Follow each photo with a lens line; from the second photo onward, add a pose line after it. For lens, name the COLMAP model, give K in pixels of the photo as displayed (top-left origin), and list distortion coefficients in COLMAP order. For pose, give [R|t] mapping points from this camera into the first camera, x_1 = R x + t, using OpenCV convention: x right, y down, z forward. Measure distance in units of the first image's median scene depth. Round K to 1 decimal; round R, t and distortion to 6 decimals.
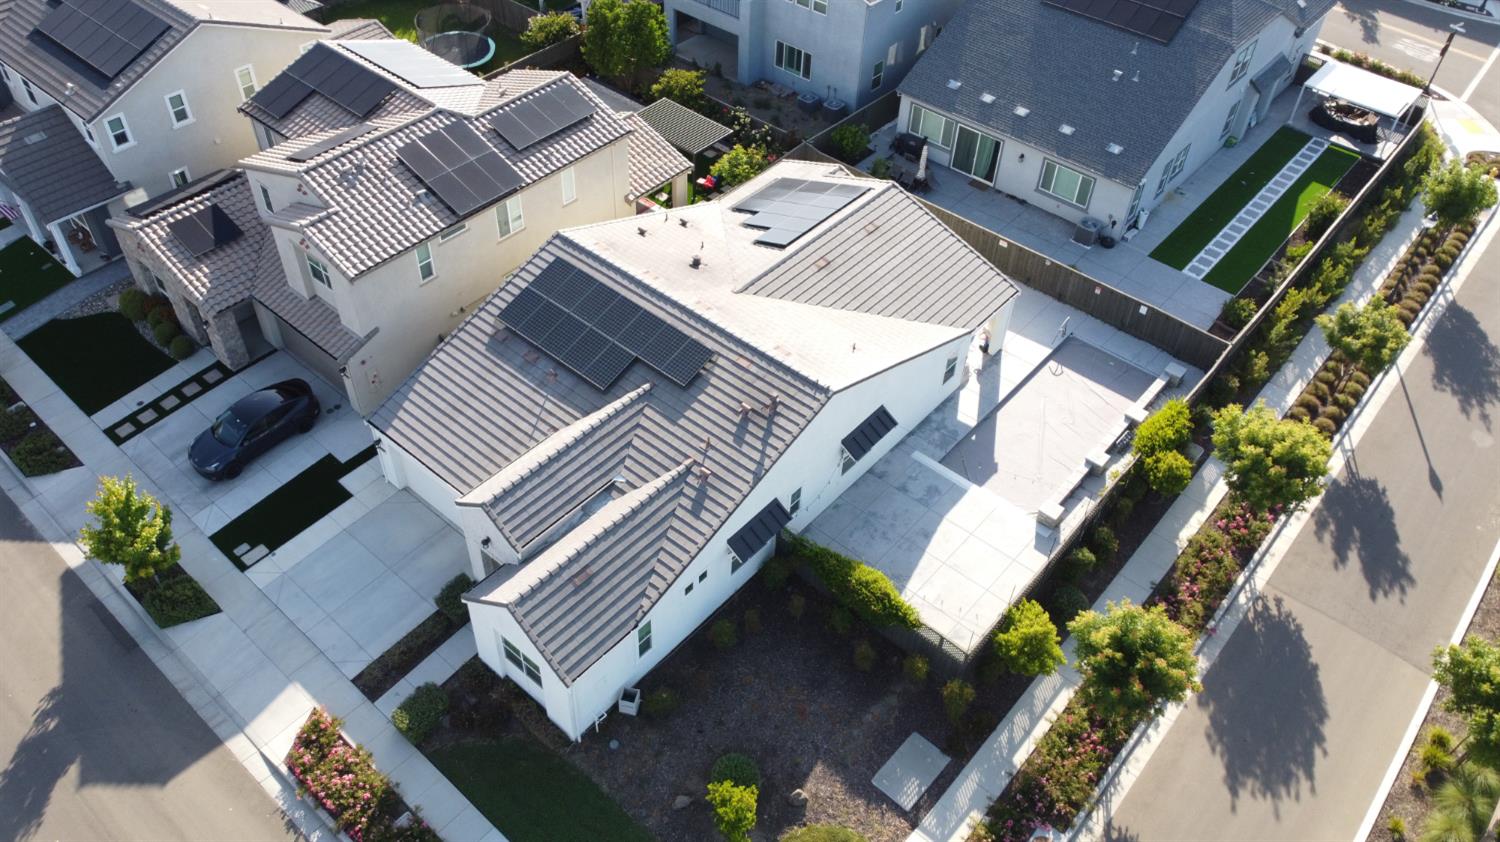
lens RADIAL K [[1136.7, 0, 747.9], [0, 1136.7, 424.0], [0, 0, 1]] dist [-0.009942, -0.002167]
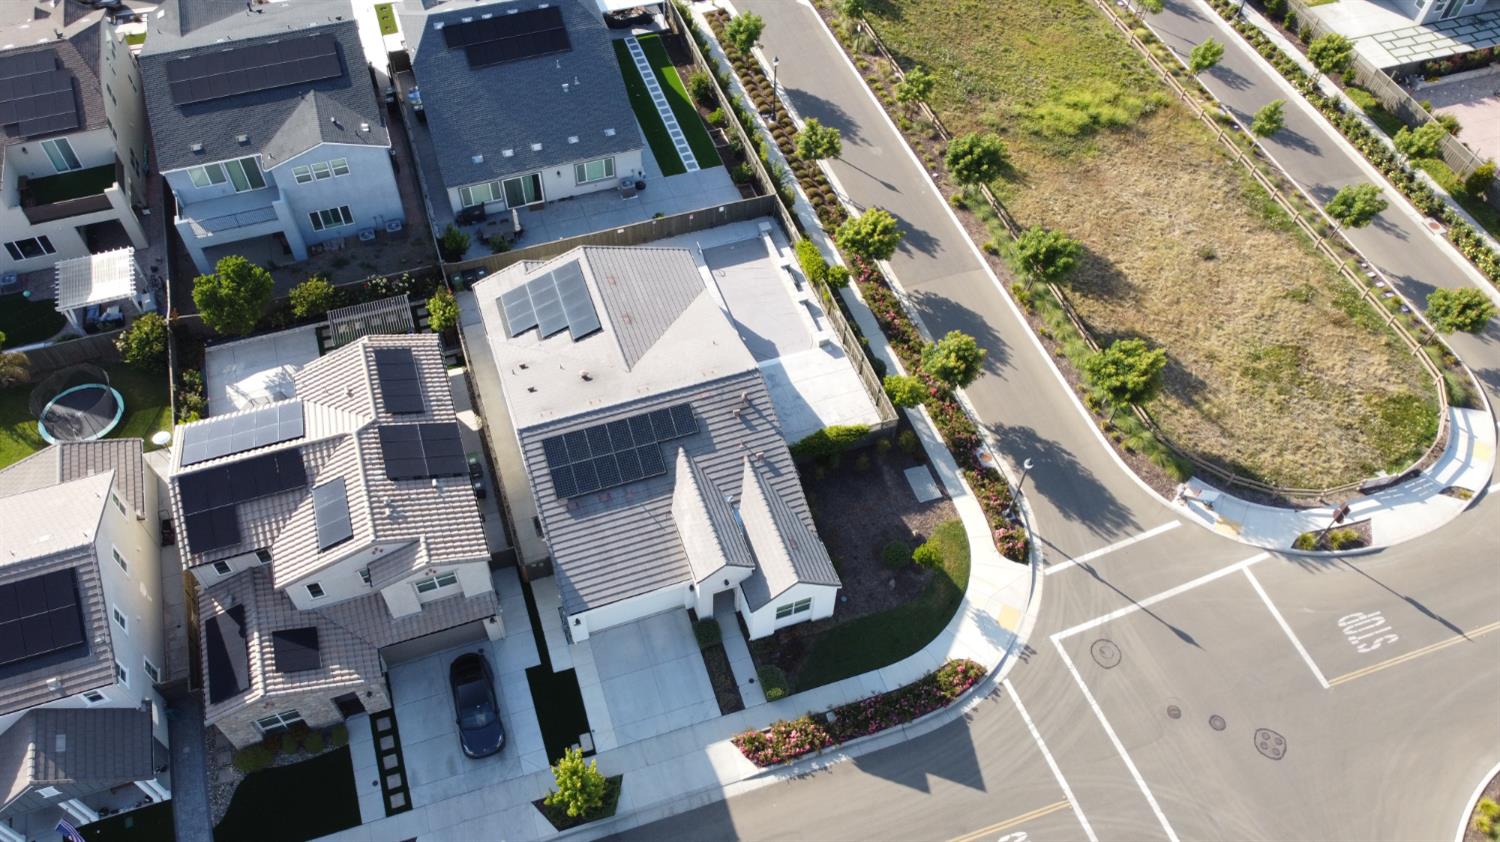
lens RADIAL K [[1136.7, 0, 746.4], [0, 1136.7, 413.9], [0, 0, 1]] dist [-0.009942, -0.002167]
pose [[0.497511, -0.697507, 0.515720, -0.691138], [0.597424, 0.706560, 0.379285, -0.513885], [-0.628941, 0.119405, 0.768229, -0.205396]]
